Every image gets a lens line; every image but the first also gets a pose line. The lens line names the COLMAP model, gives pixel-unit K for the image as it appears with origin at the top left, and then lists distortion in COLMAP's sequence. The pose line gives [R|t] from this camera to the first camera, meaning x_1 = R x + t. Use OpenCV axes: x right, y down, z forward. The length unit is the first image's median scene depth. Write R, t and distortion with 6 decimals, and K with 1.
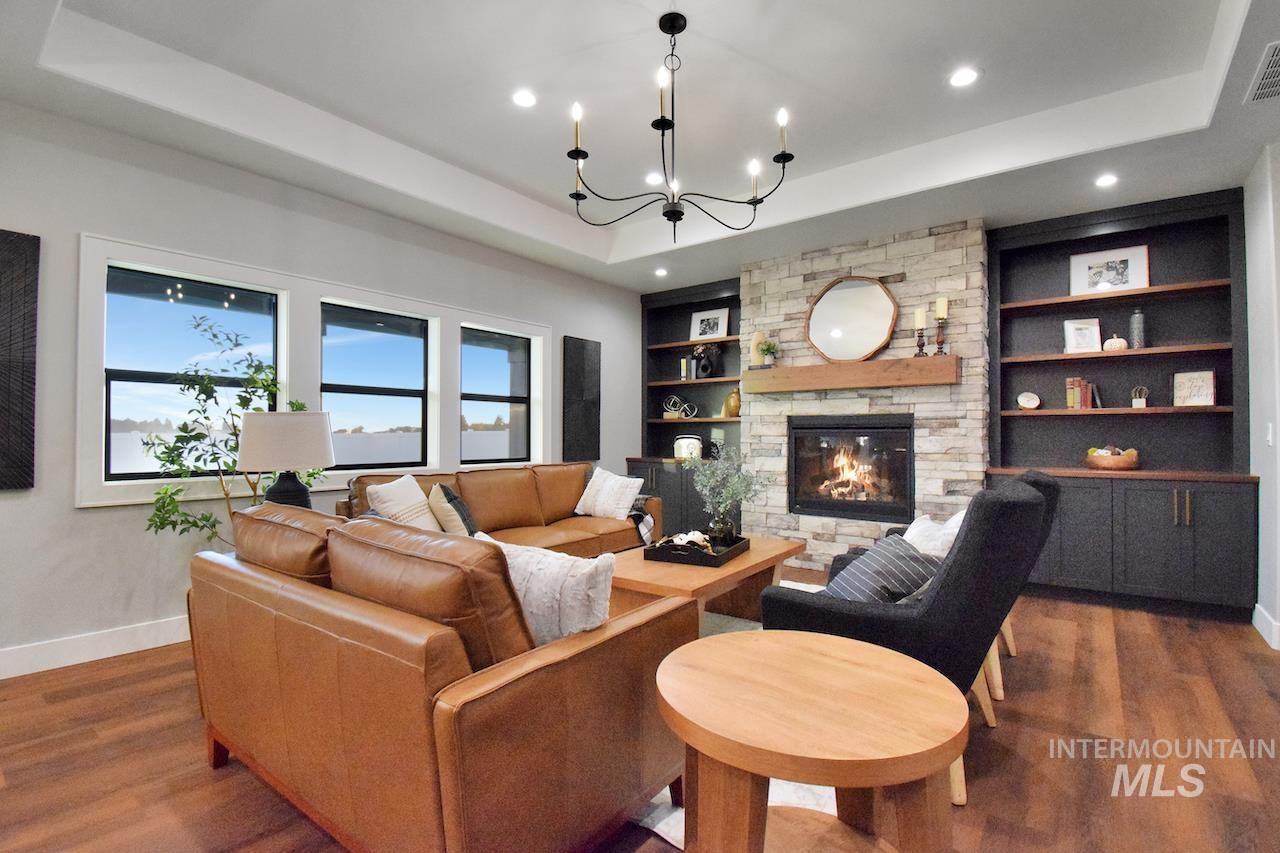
lens RADIAL K [[609.3, 0, 640.0], [0, 609.3, 426.5], [0, 0, 1]] dist [-0.025940, -0.000051]
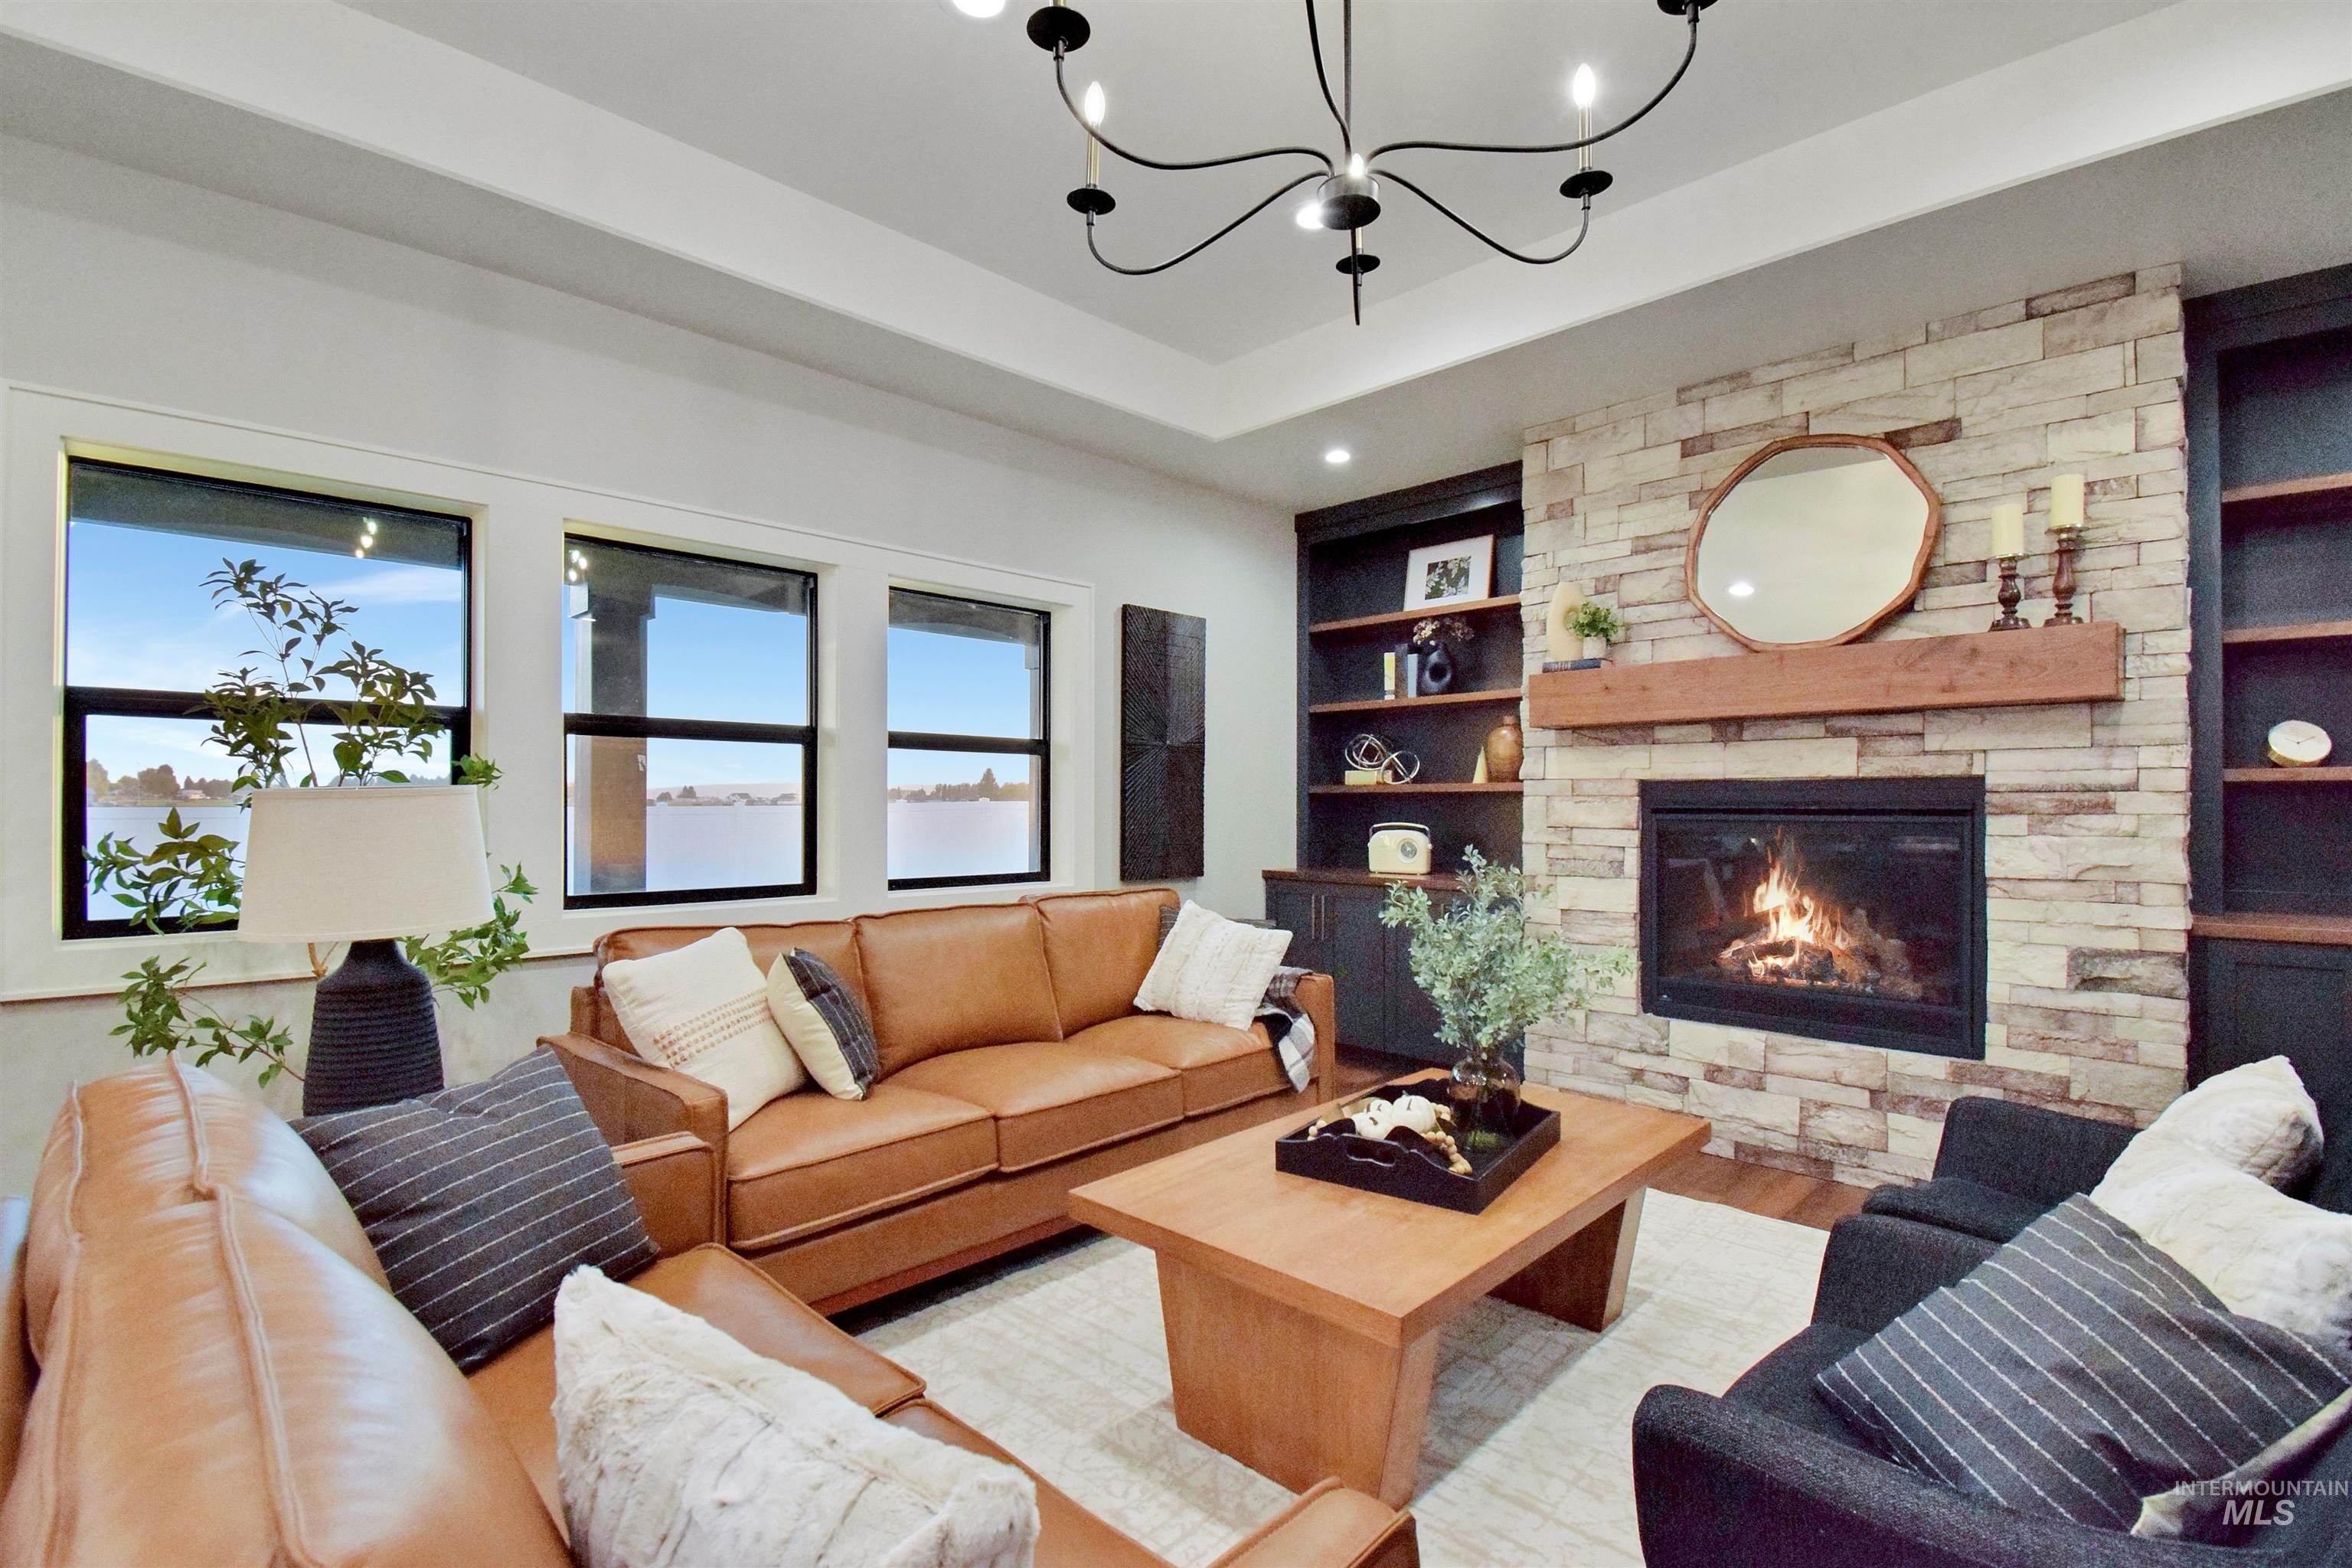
lens RADIAL K [[1084.5, 0, 1189.2], [0, 1084.5, 803.3], [0, 0, 1]] dist [0.000825, -0.018694]
pose [[0.993048, -0.000665, -0.117711, 0.023679], [0.002529, 0.999874, 0.015691, -0.015587], [0.117686, -0.015880, 0.992924, 0.235693]]
